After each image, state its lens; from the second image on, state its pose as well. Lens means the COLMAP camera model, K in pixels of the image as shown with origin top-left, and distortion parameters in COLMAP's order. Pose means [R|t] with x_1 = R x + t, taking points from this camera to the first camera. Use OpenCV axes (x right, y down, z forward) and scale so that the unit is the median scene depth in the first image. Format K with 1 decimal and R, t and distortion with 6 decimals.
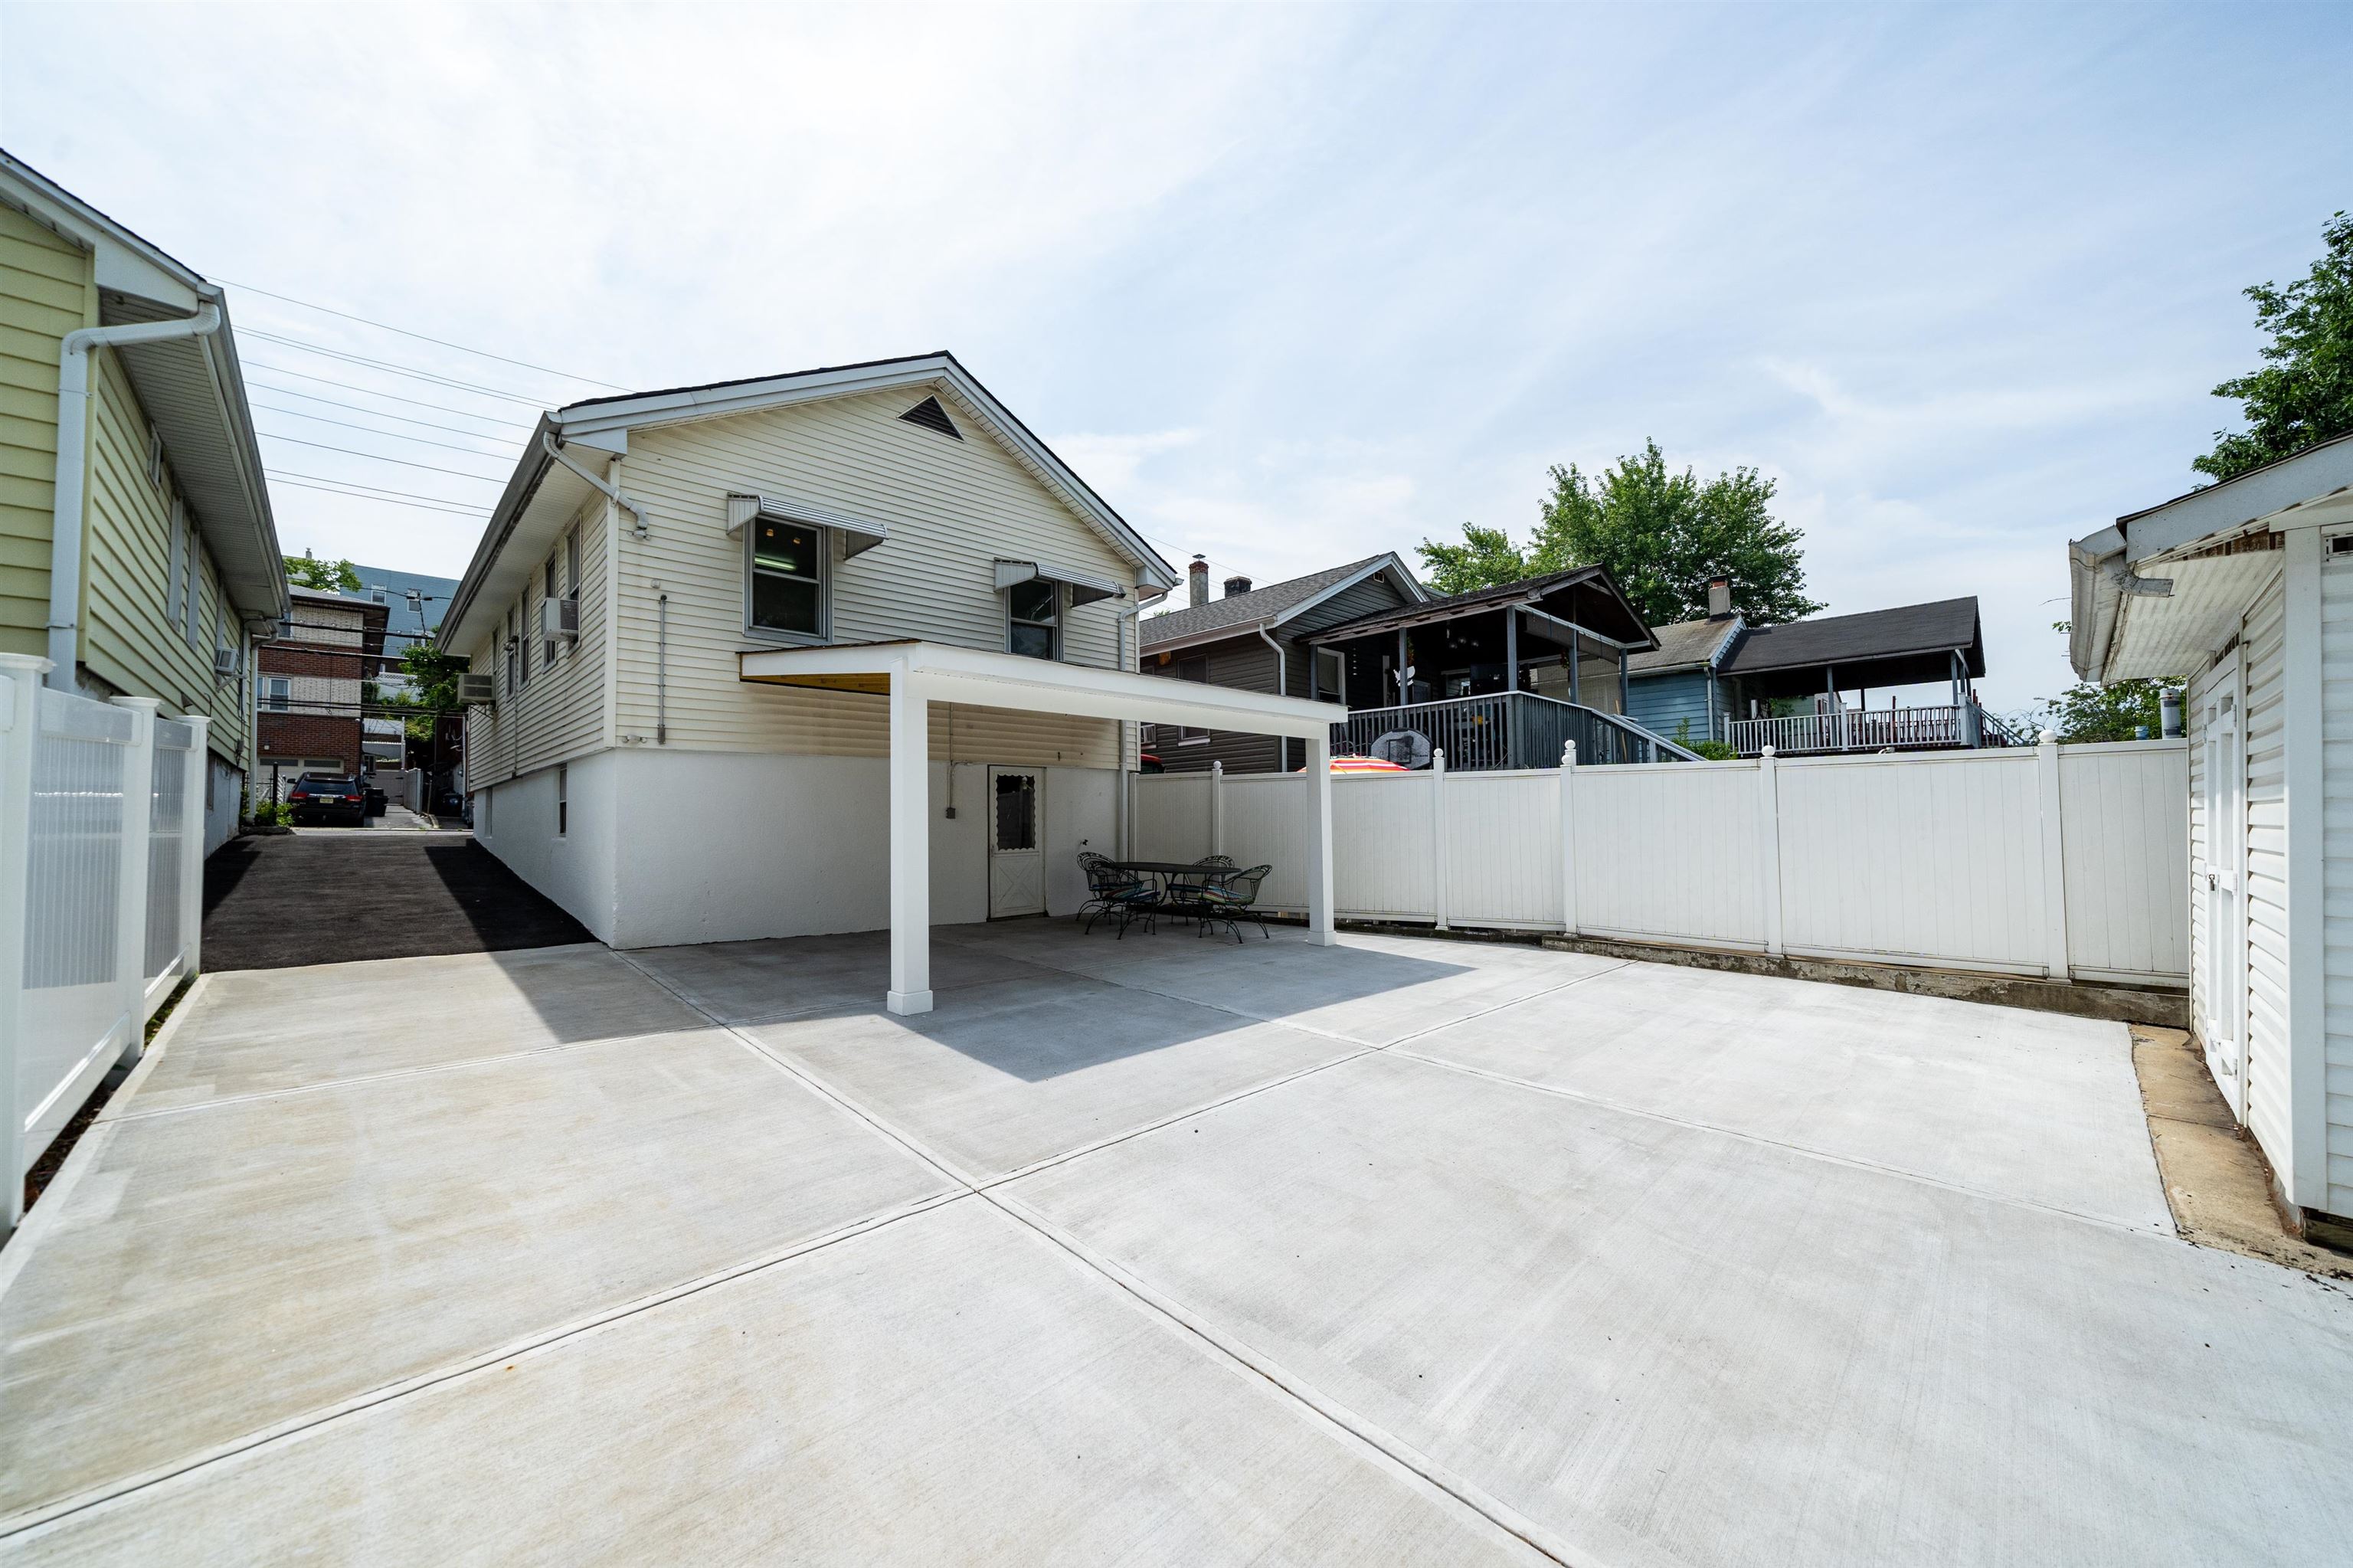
lens RADIAL K [[859.3, 0, 1189.4], [0, 859.3, 786.1], [0, 0, 1]] dist [0.005634, -0.000053]
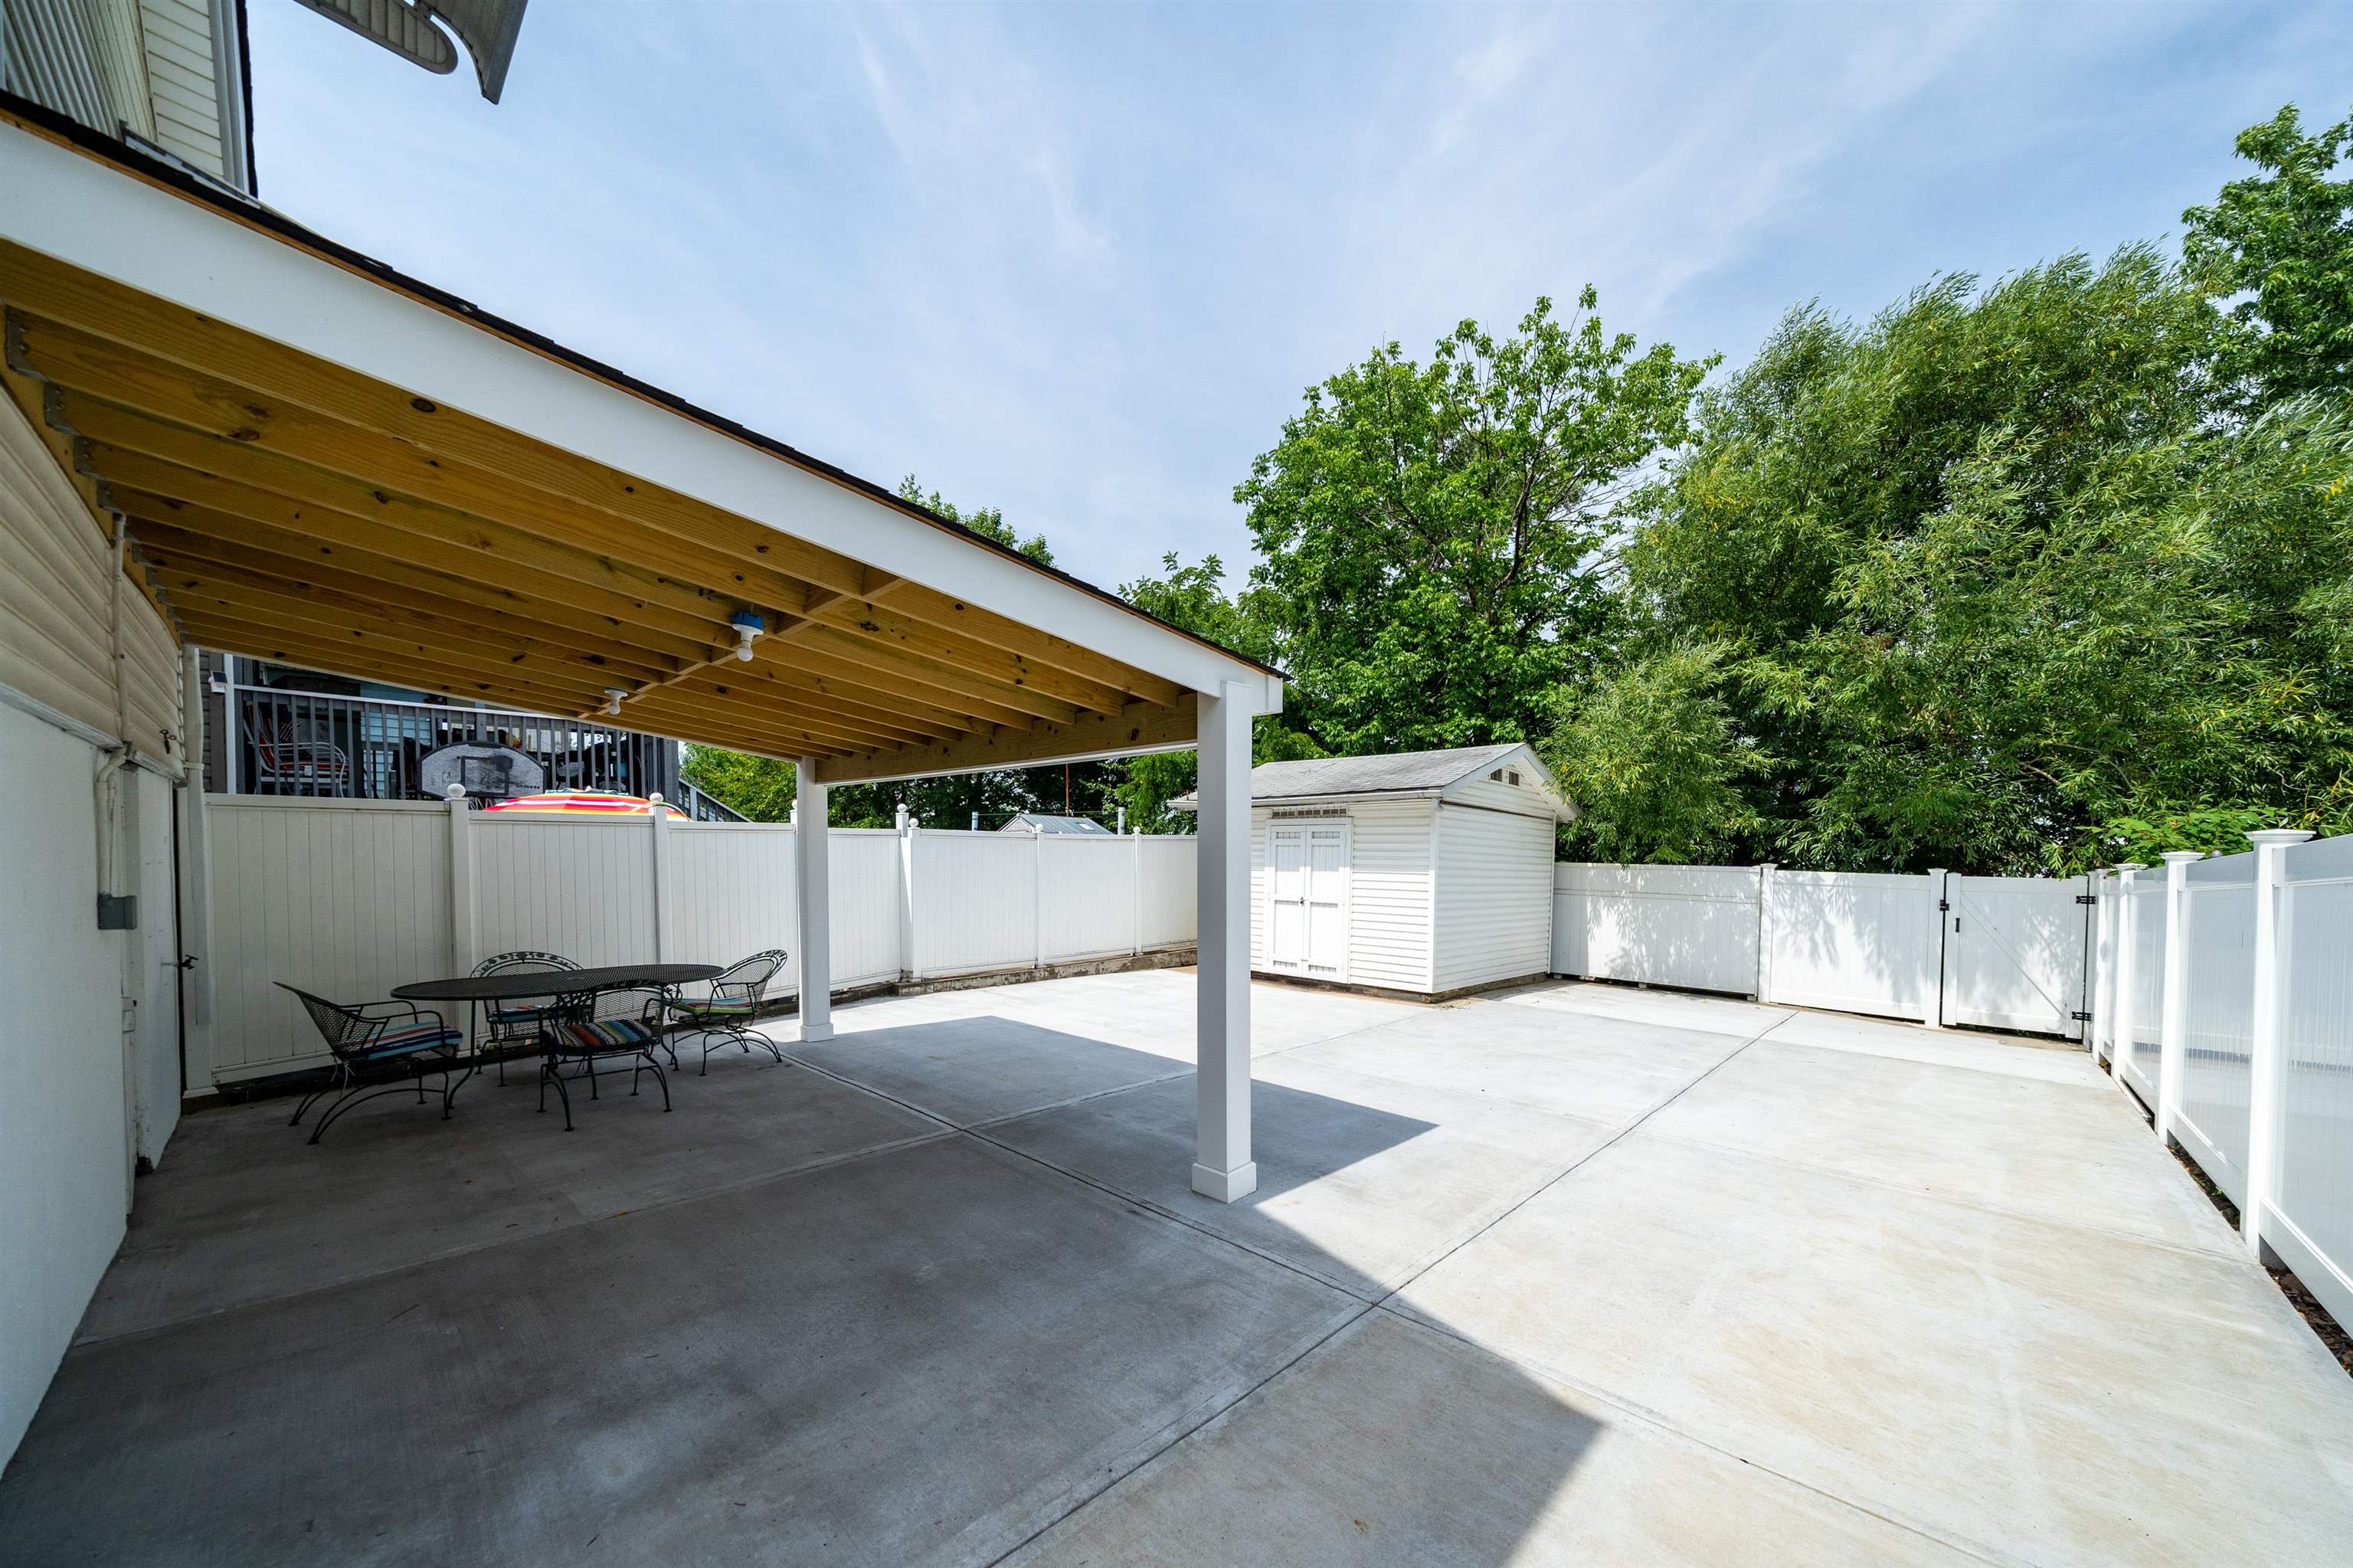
lens RADIAL K [[833.3, 0, 1181.3], [0, 833.3, 856.3], [0, 0, 1]] dist [-0.008641, -0.000127]
pose [[-0.031364, -0.002197, 0.999506, -1.173257], [-0.046197, 0.998932, 0.000747, -0.007741], [-0.998440, -0.046151, -0.031432, 1.253592]]
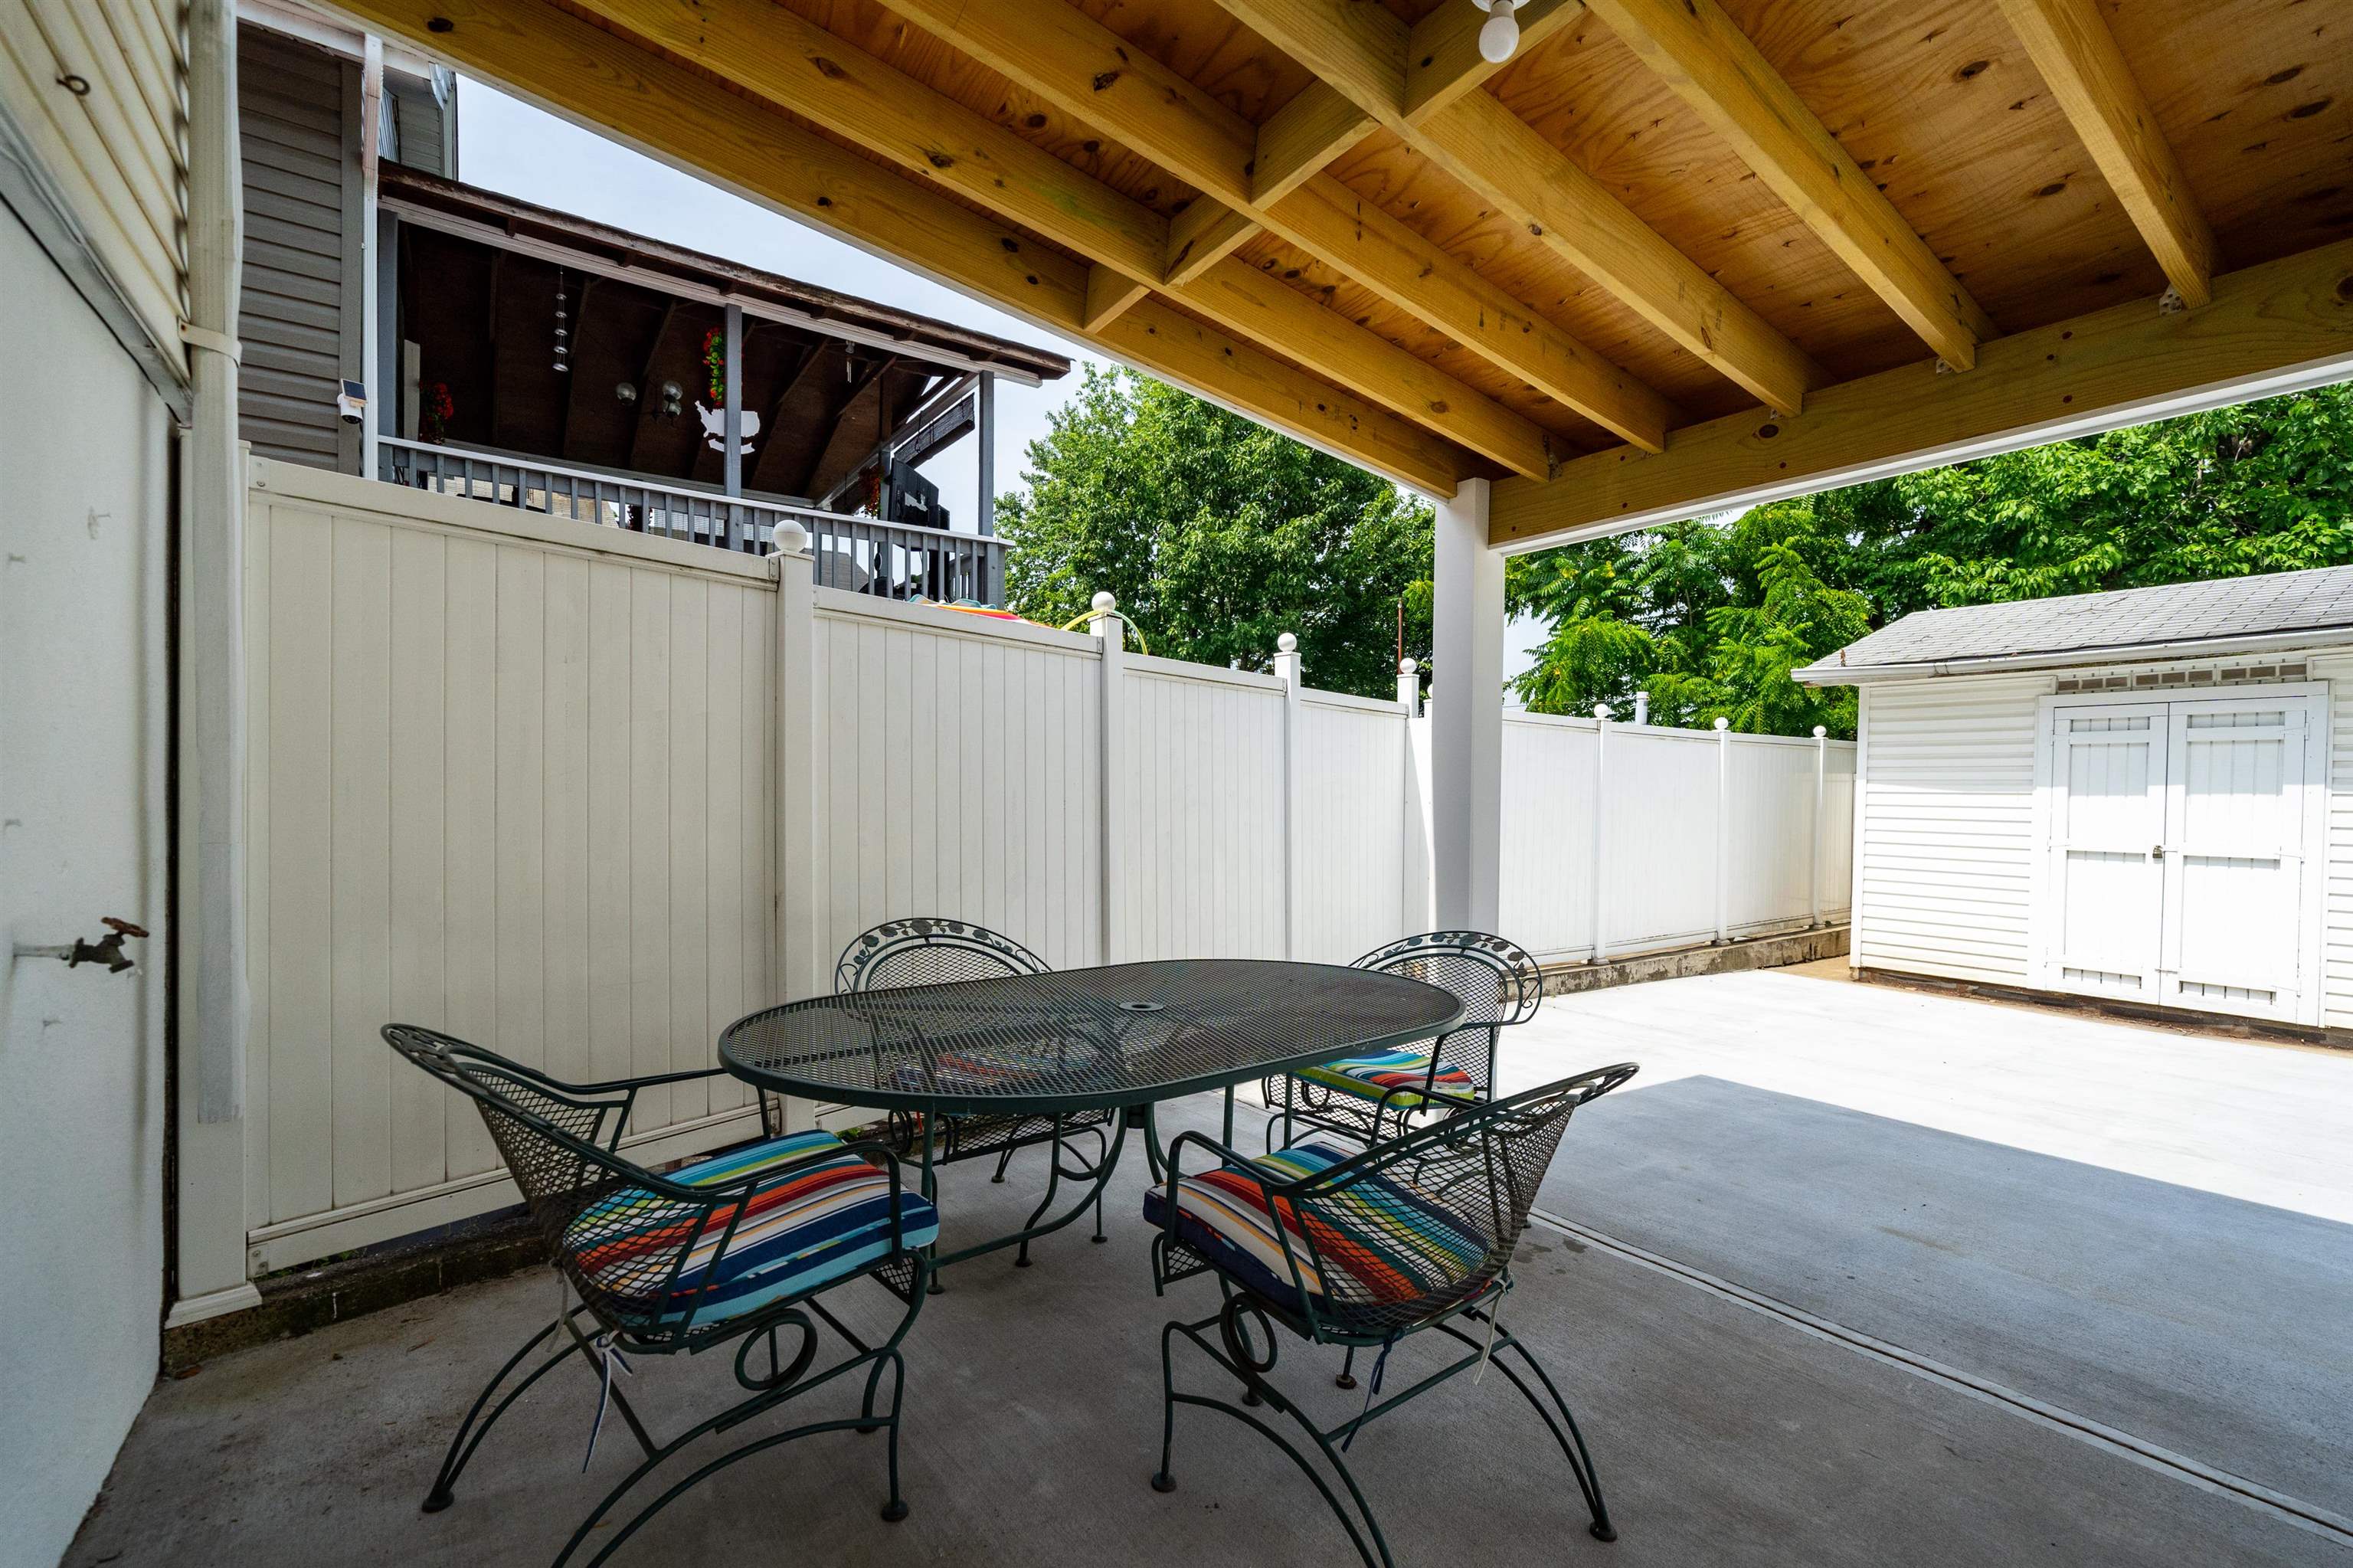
lens RADIAL K [[990.4, 0, 1176.5], [0, 990.4, 784.0], [0, 0, 1]] dist [-0.003914, -0.000223]
pose [[0.161738, 0.017997, 0.986670, -0.493684], [-0.058851, 0.998230, -0.008561, 0.093135], [-0.985077, -0.056681, 0.162511, 1.936392]]
